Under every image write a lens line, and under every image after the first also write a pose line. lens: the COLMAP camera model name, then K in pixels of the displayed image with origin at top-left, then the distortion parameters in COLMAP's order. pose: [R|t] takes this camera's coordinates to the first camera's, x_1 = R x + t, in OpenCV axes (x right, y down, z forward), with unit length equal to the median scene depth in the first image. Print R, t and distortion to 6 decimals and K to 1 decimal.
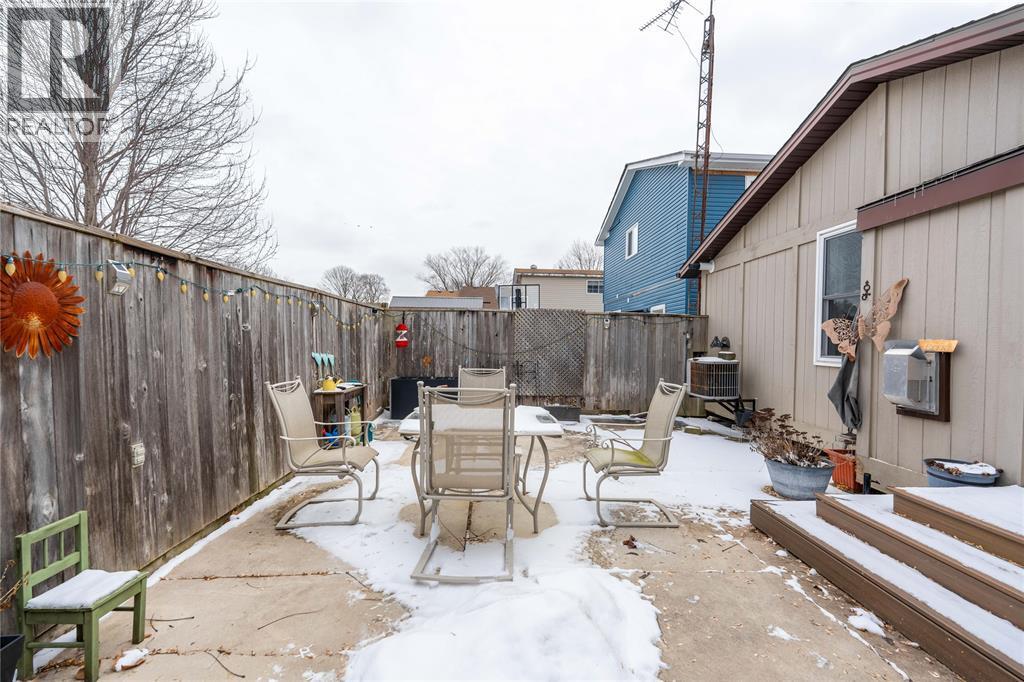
lens RADIAL K [[448.3, 0, 512.4], [0, 448.3, 340.9], [0, 0, 1]] dist [-0.003983, -0.000786]
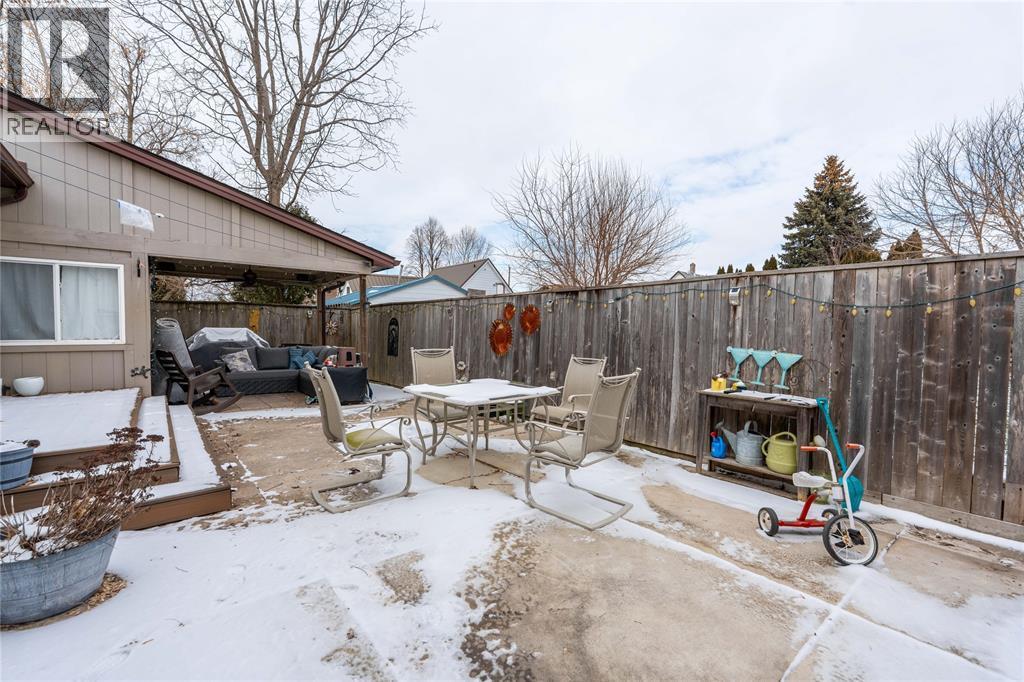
lens RADIAL K [[448.3, 0, 512.3], [0, 448.3, 340.8], [0, 0, 1]] dist [-0.003983, -0.000786]
pose [[-0.801243, -0.008917, -0.598272, 0.638198], [-0.025970, 0.999465, 0.019884, 0.010599], [0.597775, 0.031469, -0.801046, 2.163335]]
